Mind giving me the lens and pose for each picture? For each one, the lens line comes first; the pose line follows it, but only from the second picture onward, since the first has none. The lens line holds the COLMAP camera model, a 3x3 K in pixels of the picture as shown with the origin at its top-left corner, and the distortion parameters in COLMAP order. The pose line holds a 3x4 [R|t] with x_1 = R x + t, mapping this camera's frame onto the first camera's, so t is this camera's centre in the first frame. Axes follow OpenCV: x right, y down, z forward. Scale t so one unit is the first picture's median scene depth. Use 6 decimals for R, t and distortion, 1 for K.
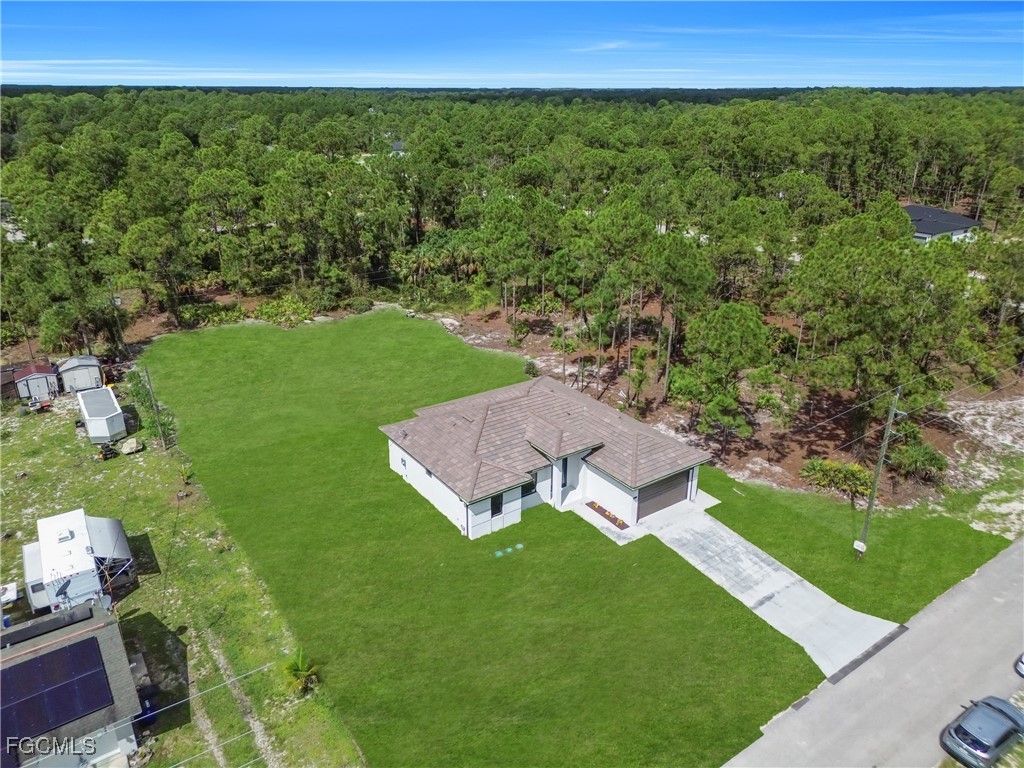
lens RADIAL K [[719.7, 0, 512.0], [0, 719.7, 384.0], [0, 0, 1]] dist [0.058733, -0.057053]
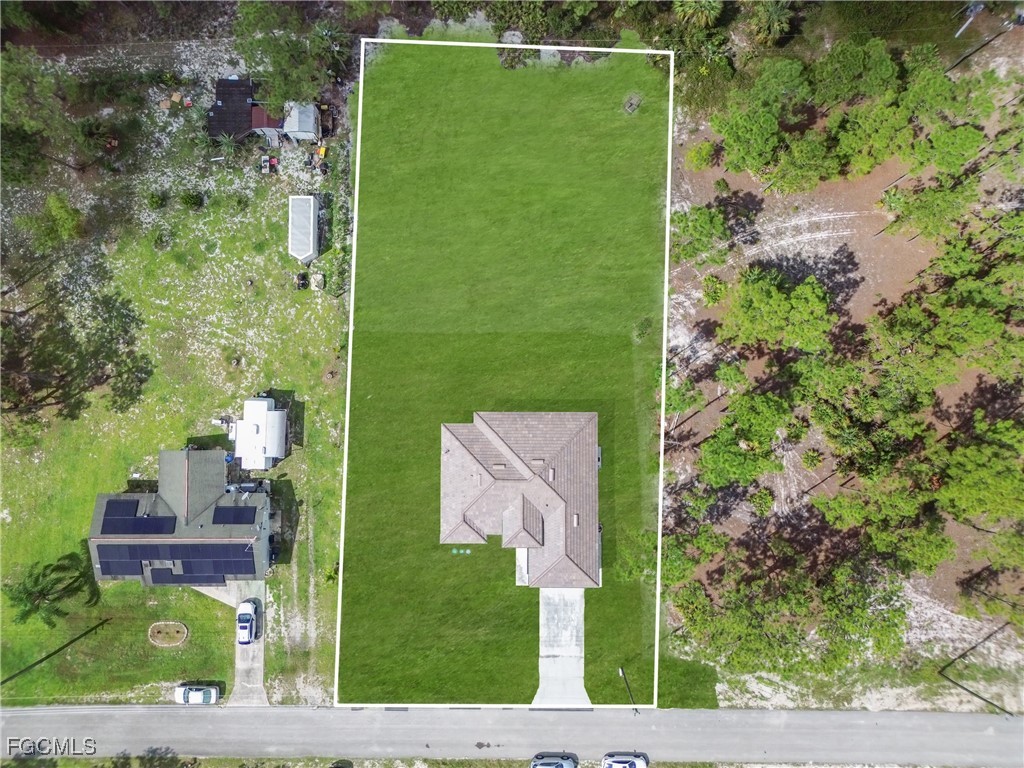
lens RADIAL K [[719.7, 0, 512.0], [0, 719.7, 384.0], [0, 0, 1]] dist [0.058733, -0.057053]
pose [[0.816253, 0.576968, -0.028977, -0.077803], [-0.205844, 0.337348, 0.918599, -1.364468], [0.539777, -0.743844, 0.394127, 0.589112]]
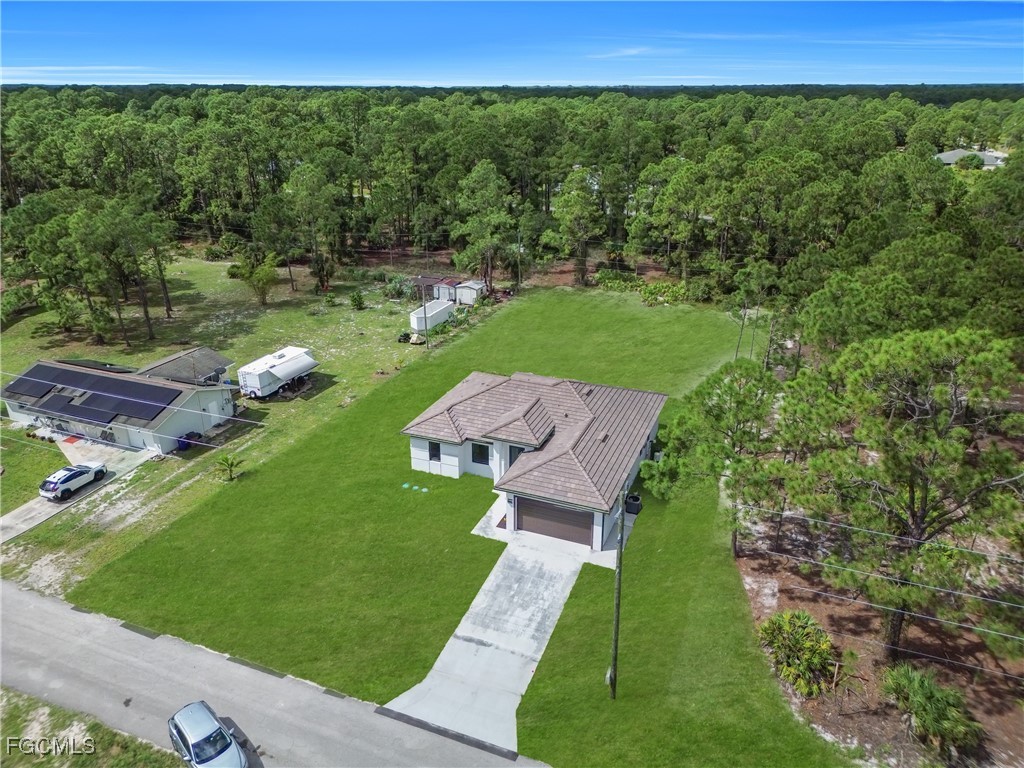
lens RADIAL K [[719.7, 0, 512.0], [0, 719.7, 384.0], [0, 0, 1]] dist [0.058733, -0.057053]
pose [[0.542438, 0.317198, -0.777911, 0.794828], [-0.316854, 0.934840, 0.160245, -0.133496], [0.778052, 0.159561, 0.607599, 0.350866]]
